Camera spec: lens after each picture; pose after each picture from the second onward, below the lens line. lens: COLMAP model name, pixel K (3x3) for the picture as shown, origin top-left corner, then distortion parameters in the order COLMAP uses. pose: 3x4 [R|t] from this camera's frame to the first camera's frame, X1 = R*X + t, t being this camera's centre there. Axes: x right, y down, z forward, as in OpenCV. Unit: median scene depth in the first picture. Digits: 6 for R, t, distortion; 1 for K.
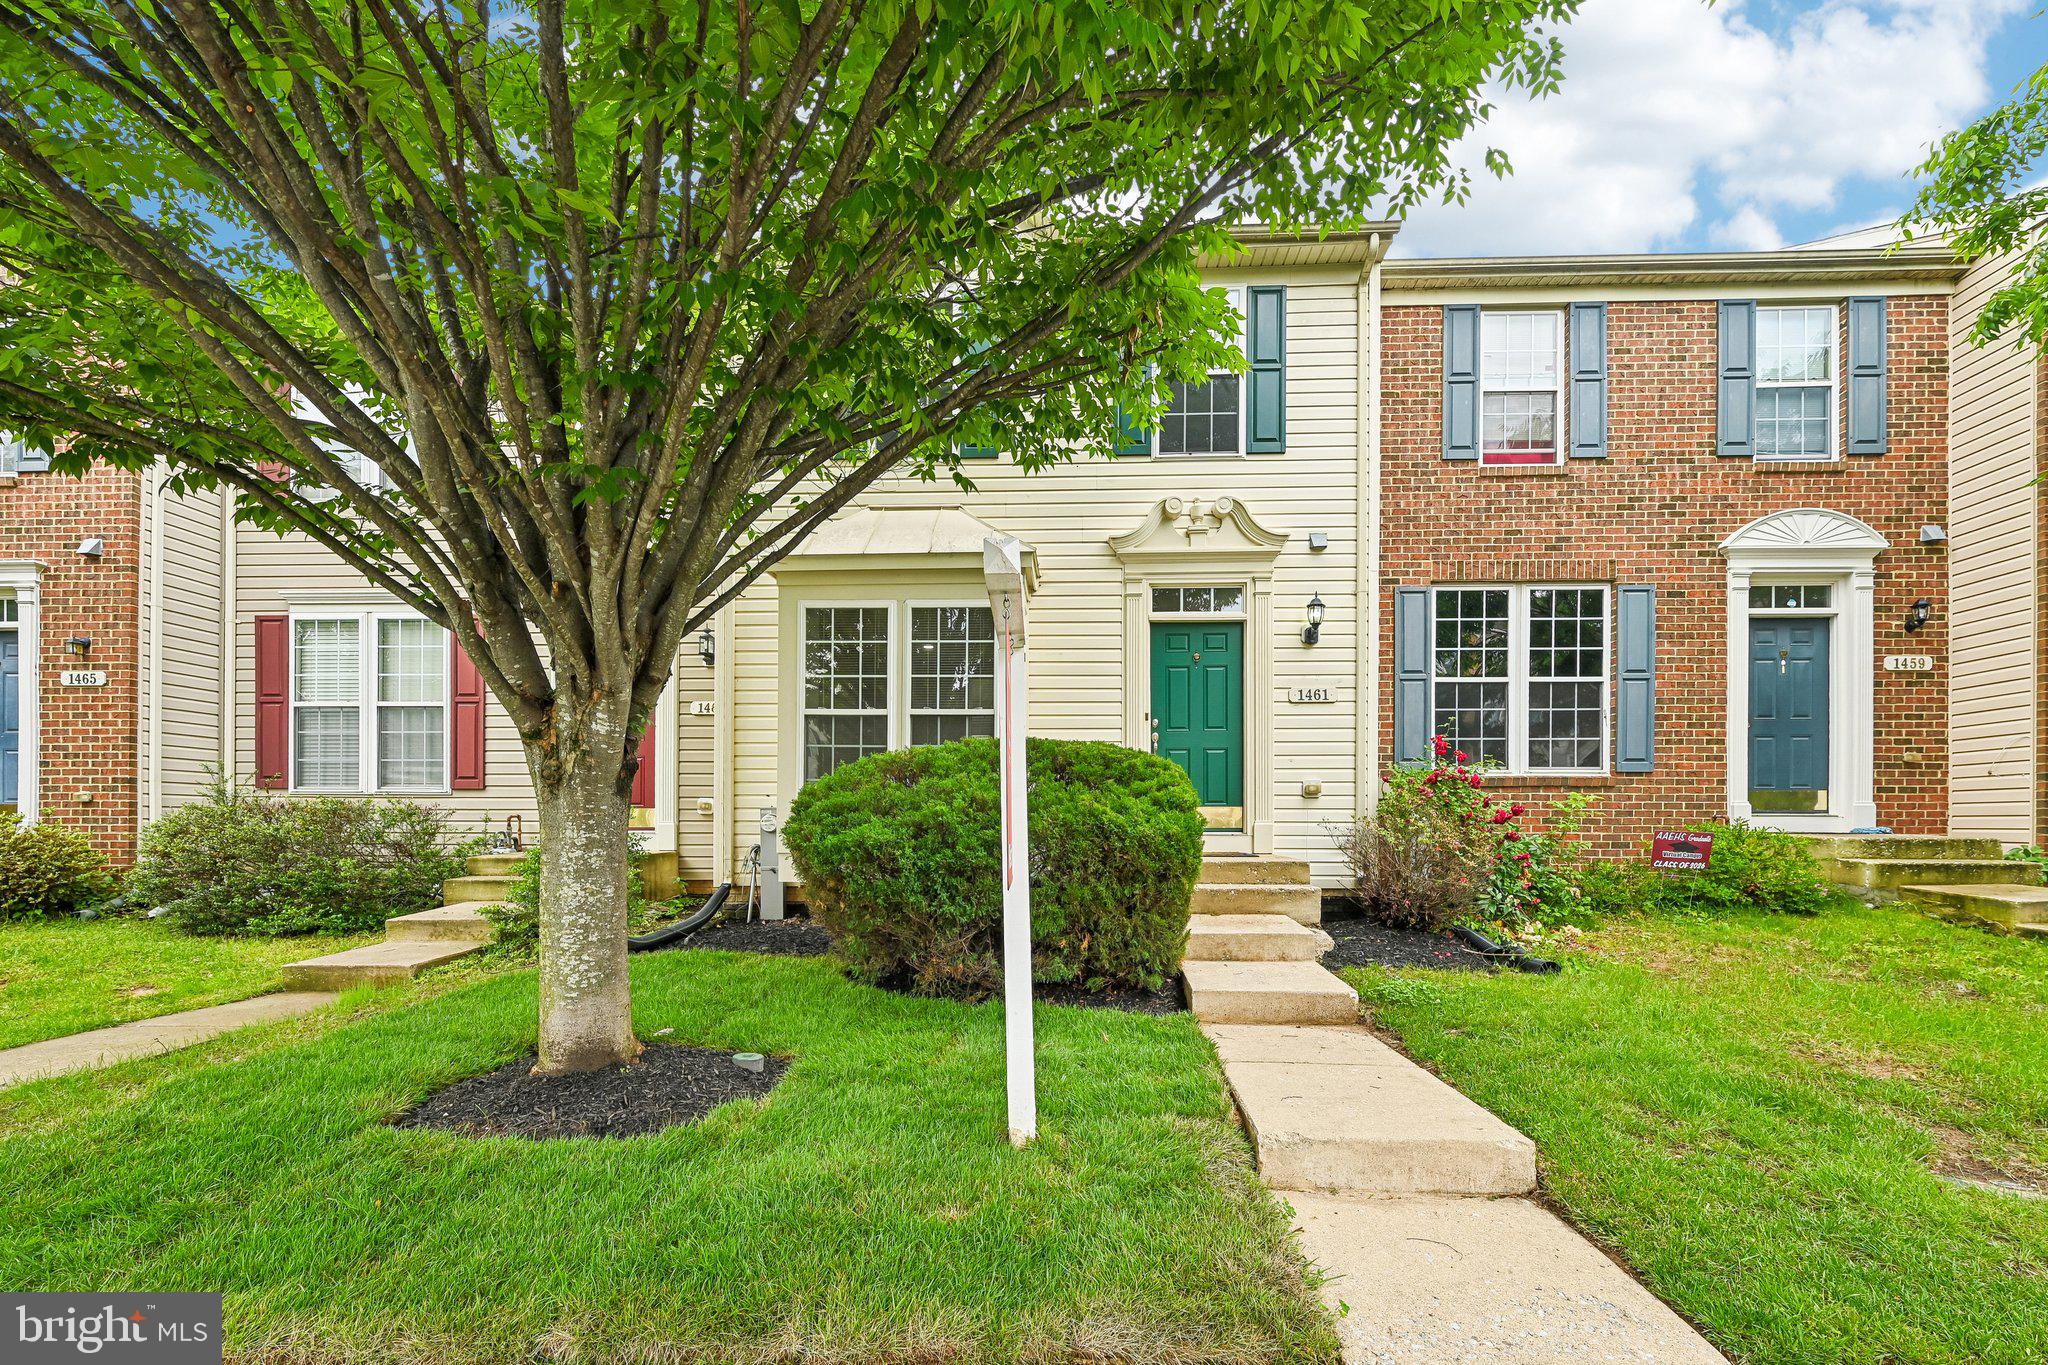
lens RADIAL K [[815.0, 0, 1055.8], [0, 815.0, 813.8], [0, 0, 1]] dist [0.000665, -0.000294]
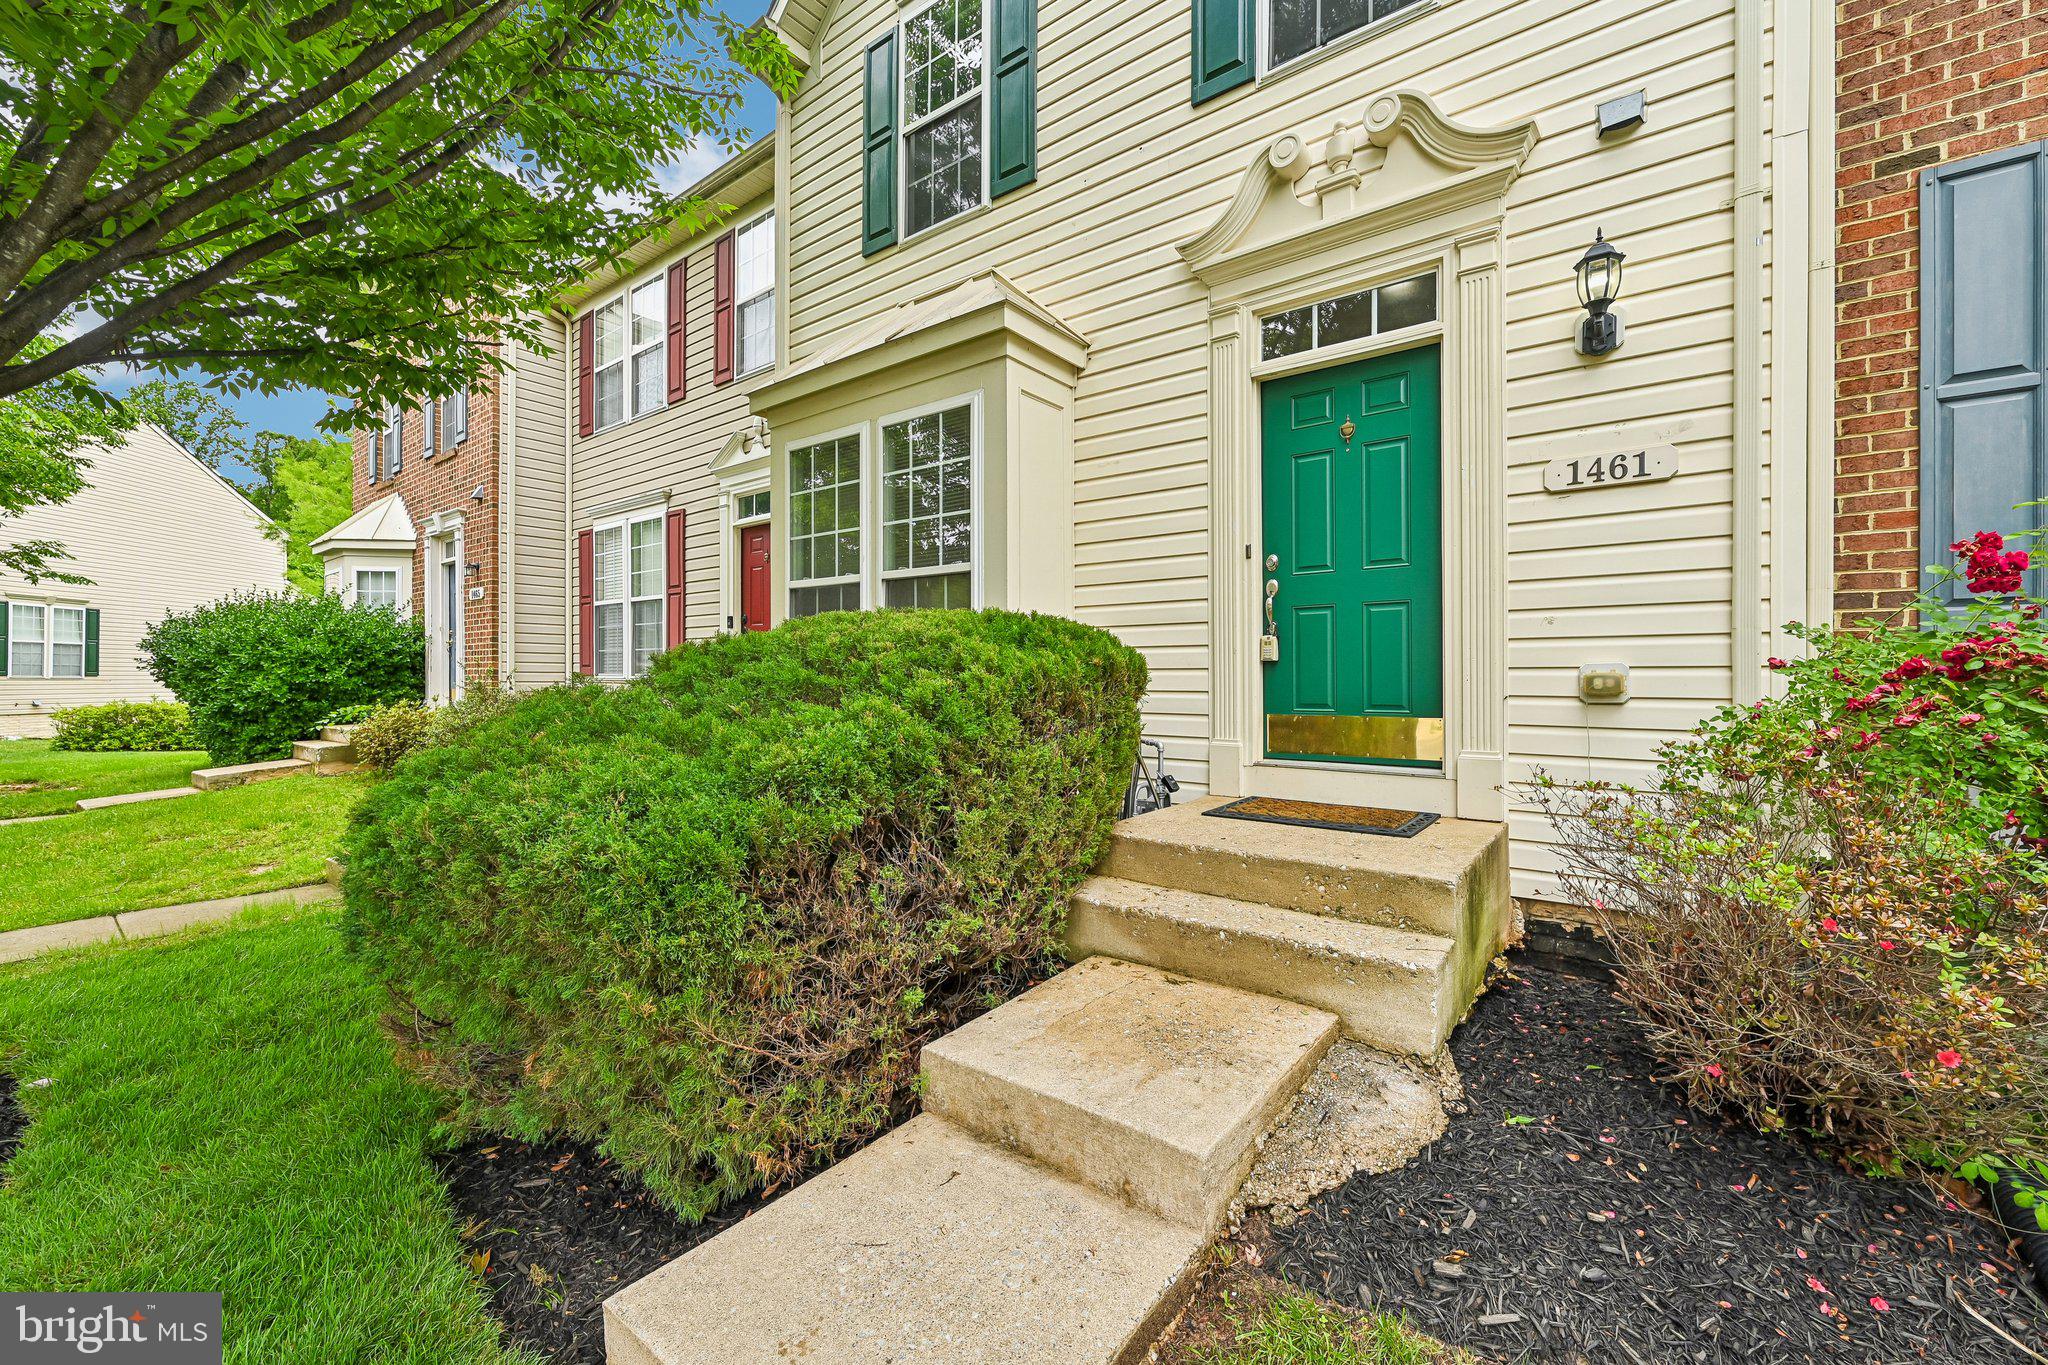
lens RADIAL K [[815.0, 0, 1040.1], [0, 815.0, 671.6], [0, 0, 1]] dist [0.000665, -0.000294]
pose [[0.825020, -0.004827, -0.565083, 0.289263], [0.006112, 0.999981, 0.000381, -0.036071], [0.565070, -0.003769, 0.825034, 0.432559]]
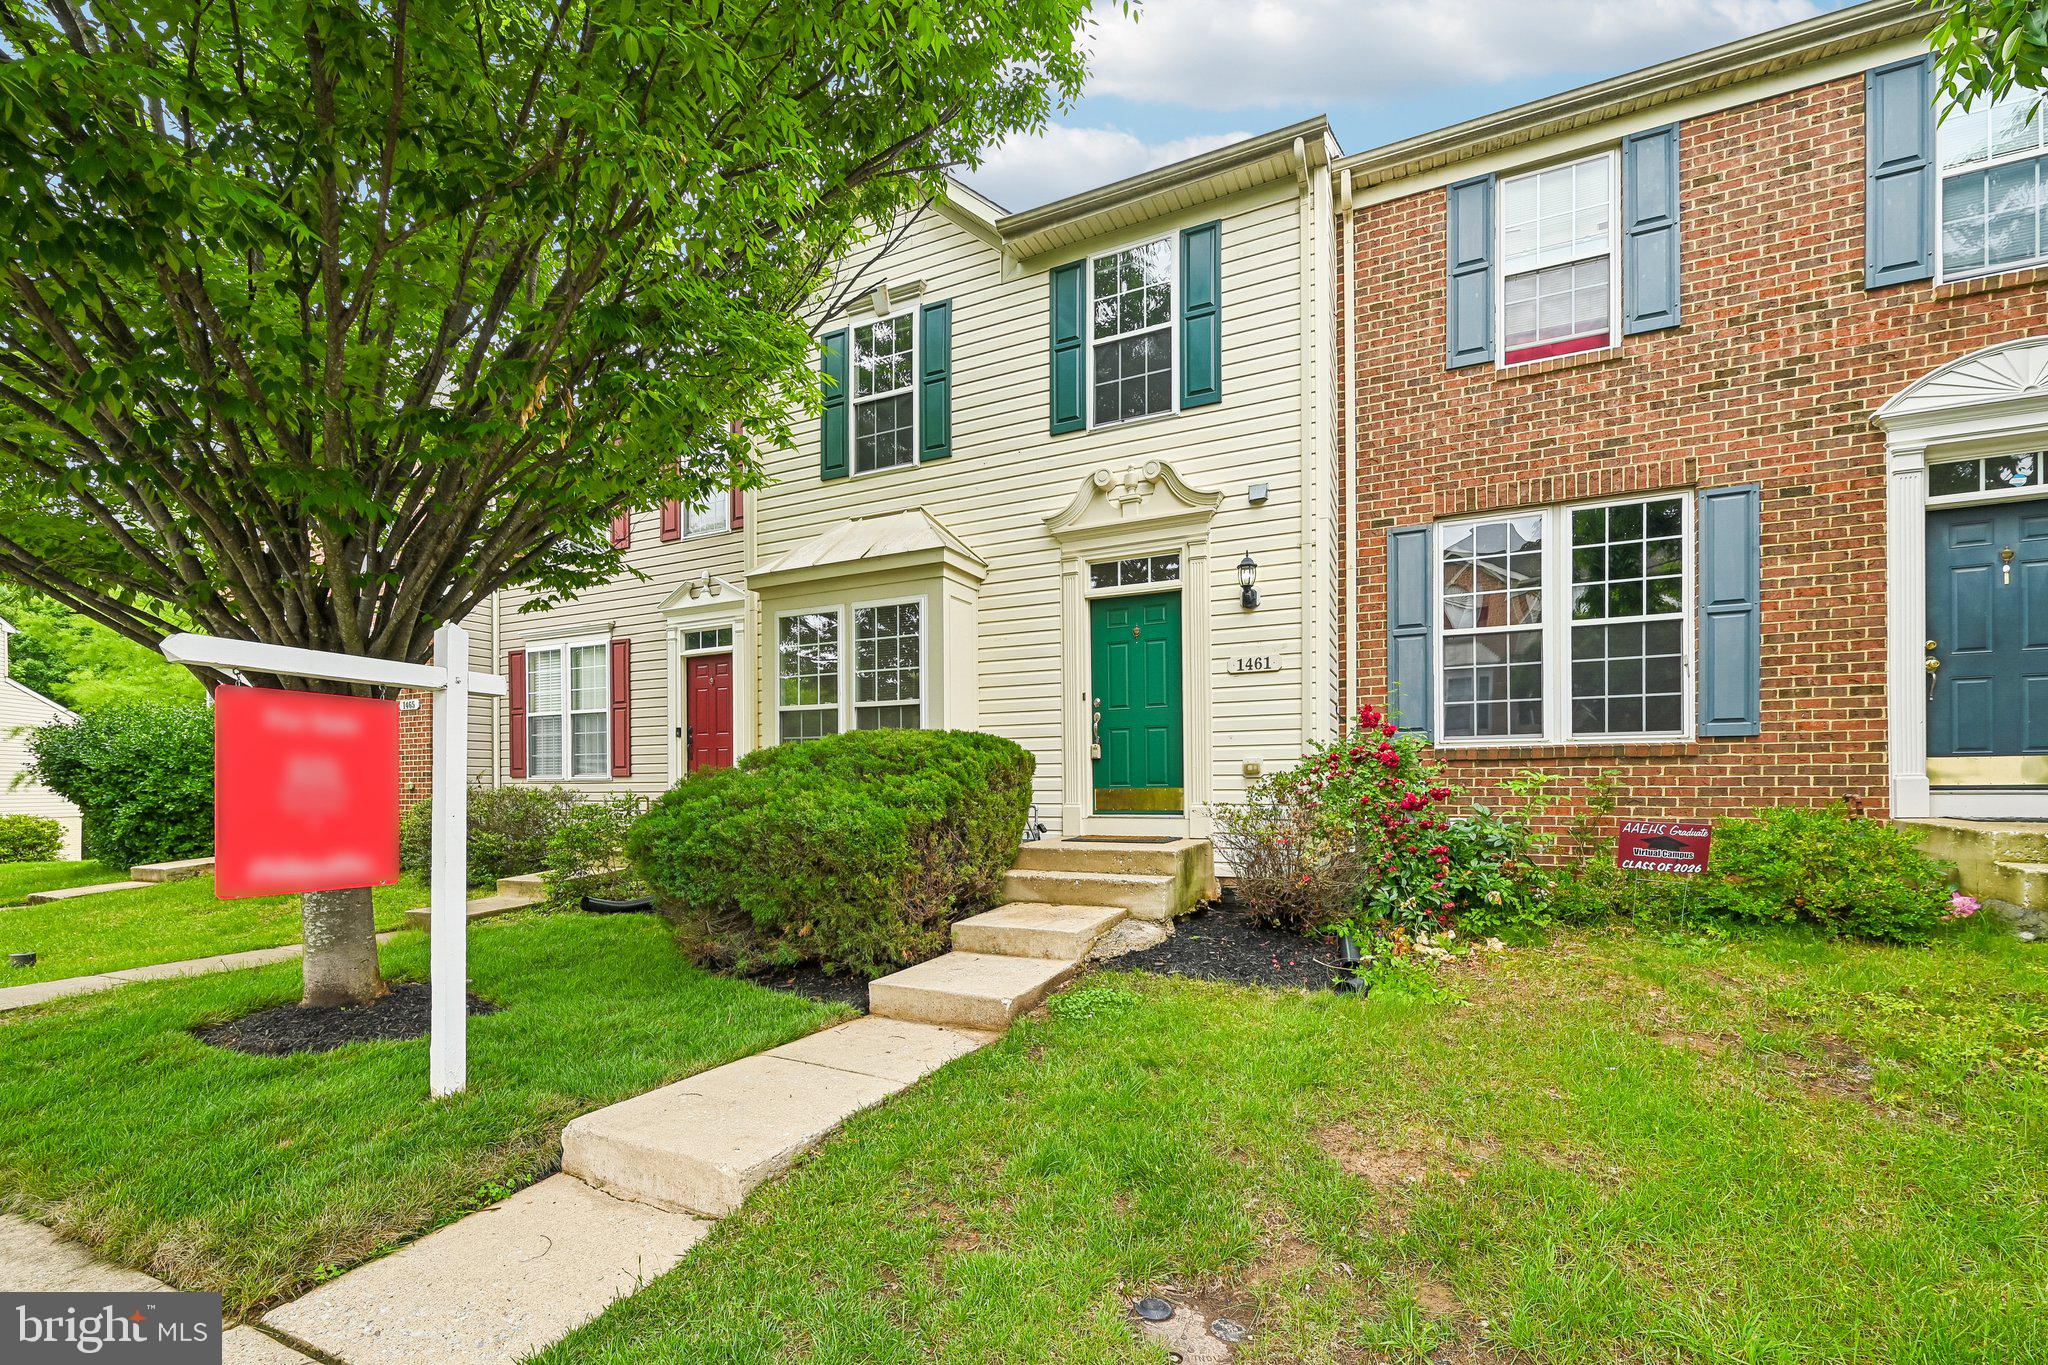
lens RADIAL K [[815.0, 0, 1047.9], [0, 815.0, 776.4], [0, 0, 1]] dist [0.000665, -0.000294]
pose [[0.928309, -0.012346, -0.371604, 0.407317], [0.012324, 0.999921, -0.002434, -0.020135], [0.371605, -0.002320, 0.928388, 0.070260]]
